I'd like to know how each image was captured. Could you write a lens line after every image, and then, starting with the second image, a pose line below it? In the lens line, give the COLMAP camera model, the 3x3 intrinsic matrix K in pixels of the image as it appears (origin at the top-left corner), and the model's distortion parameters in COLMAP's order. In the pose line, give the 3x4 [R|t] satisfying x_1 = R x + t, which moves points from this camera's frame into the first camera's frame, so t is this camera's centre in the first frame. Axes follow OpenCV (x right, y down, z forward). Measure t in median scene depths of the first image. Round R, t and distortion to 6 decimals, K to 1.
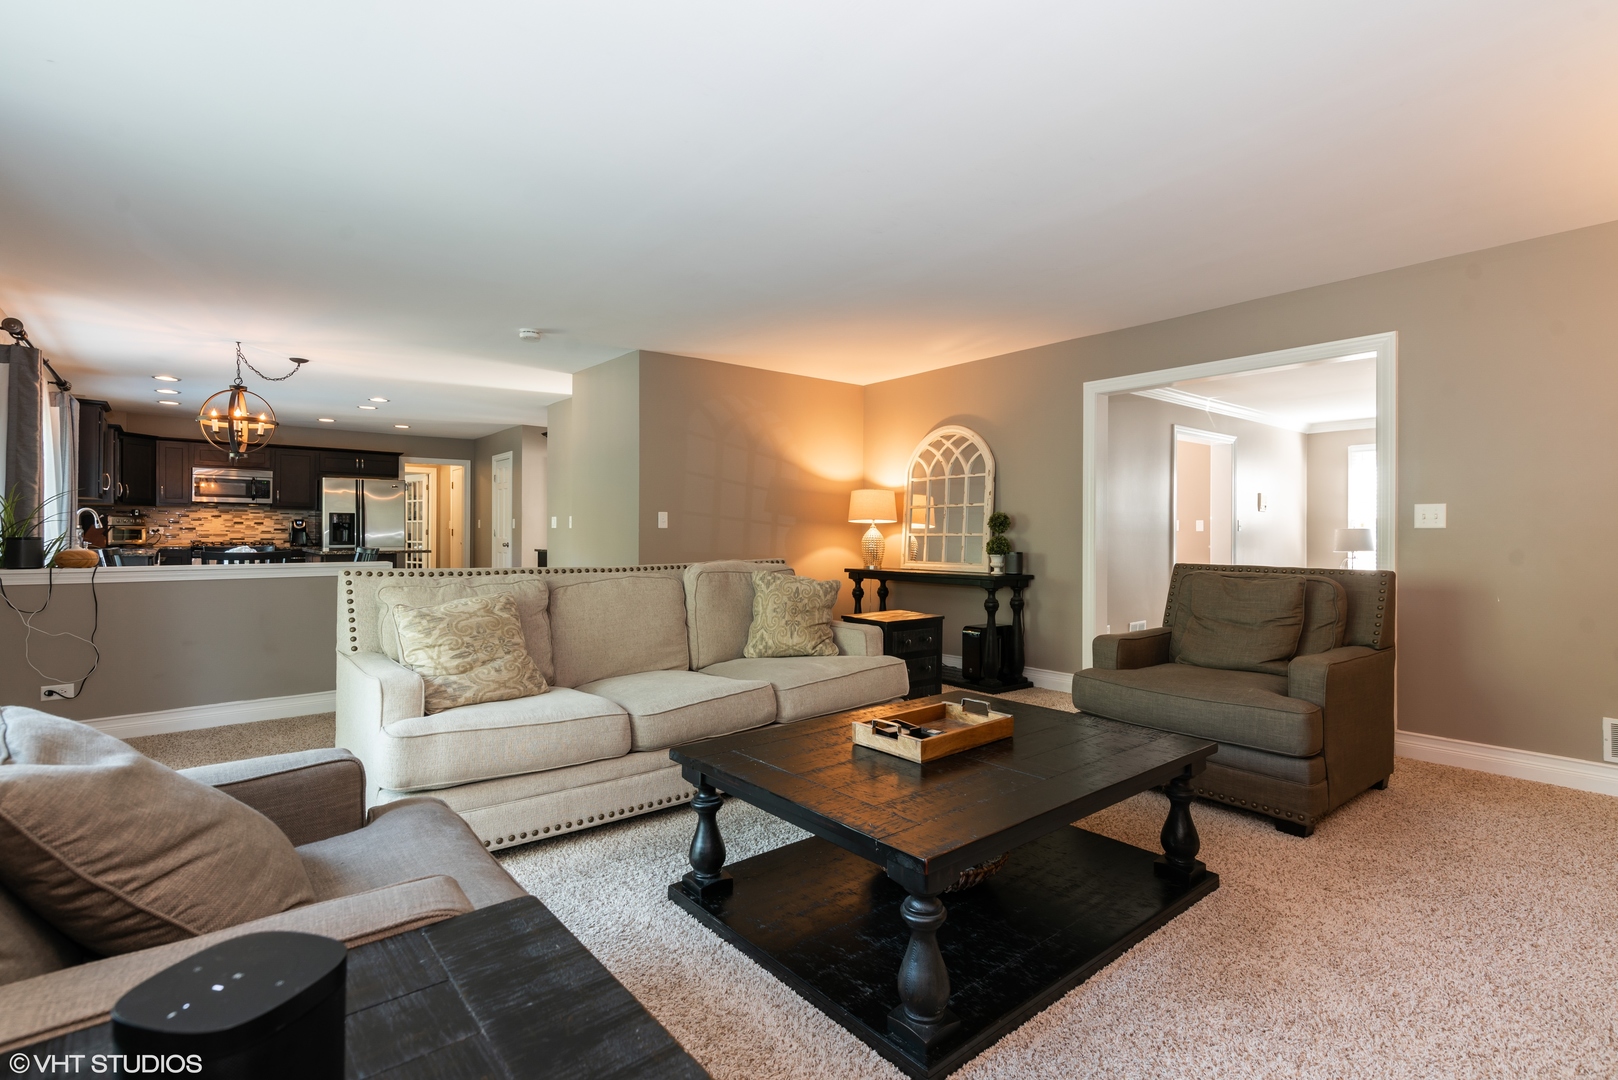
lens RADIAL K [[761.5, 0, 809.0], [0, 761.5, 540.0], [0, 0, 1]] dist [-0.000071, -0.000035]
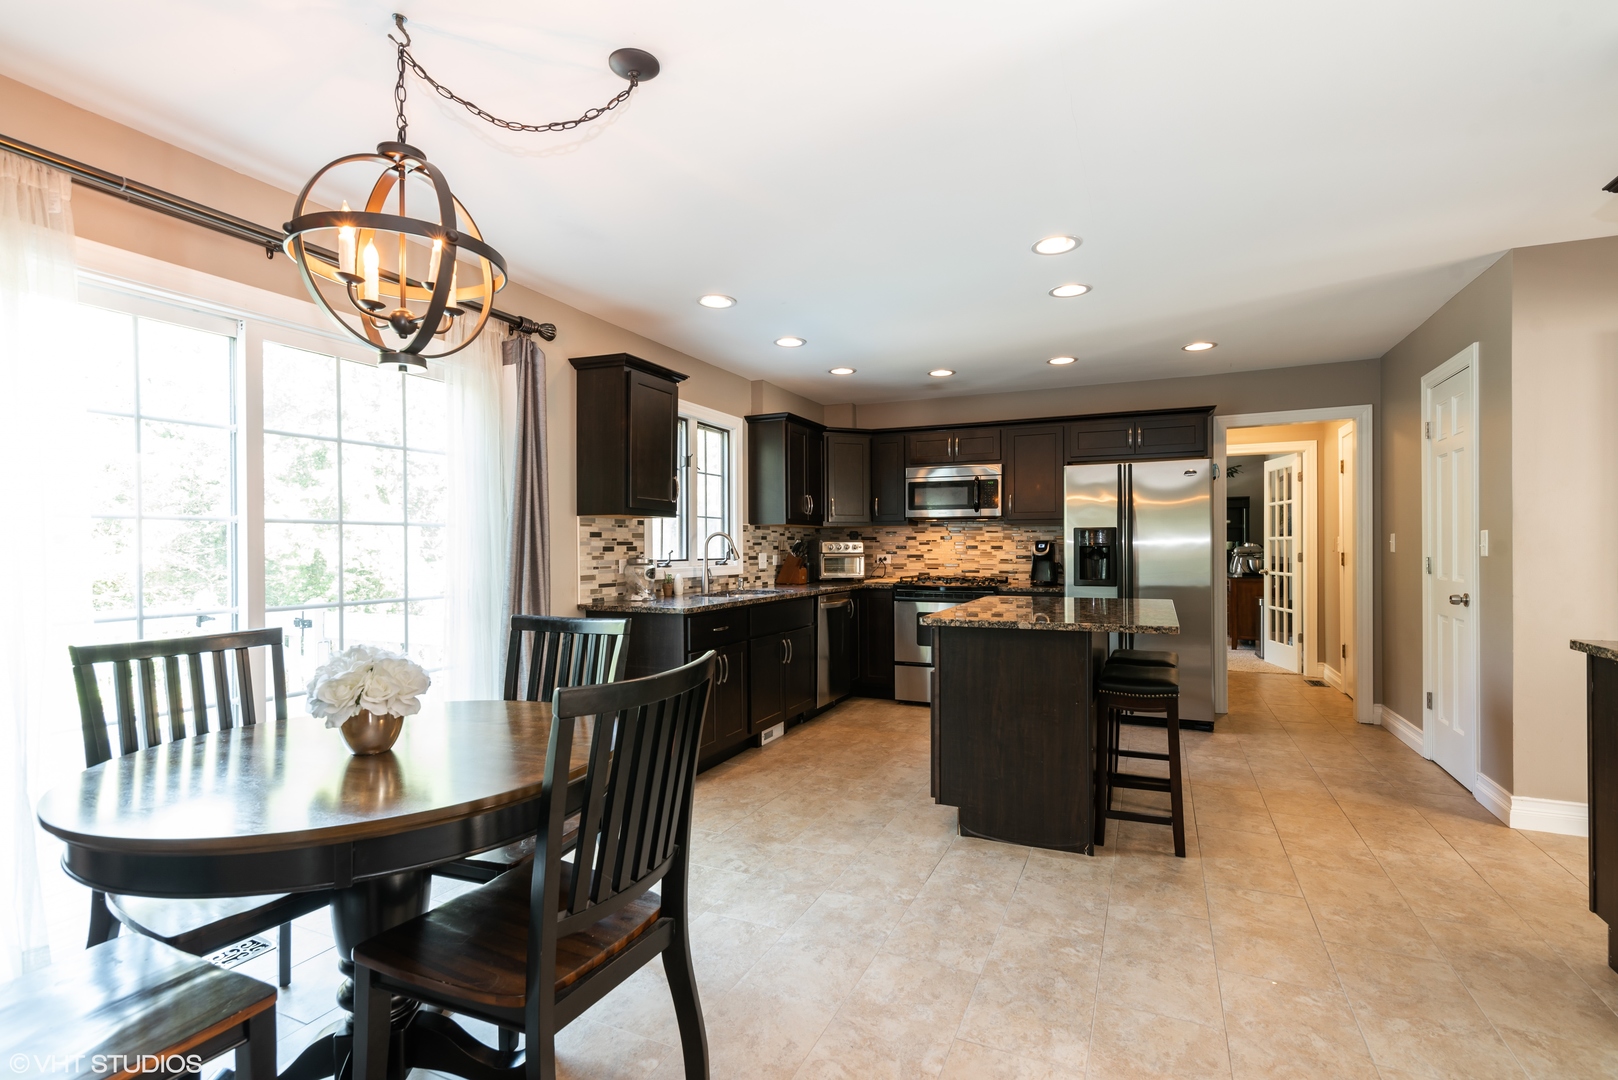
lens RADIAL K [[778.9, 0, 809.0], [0, 778.9, 540.0], [0, 0, 1]] dist [0.014963, 0.000100]
pose [[0.452159, -0.016069, -0.891792, -0.206214], [-0.001826, 0.999819, -0.018941, -0.015536], [0.891935, 0.010193, 0.452048, 0.563558]]
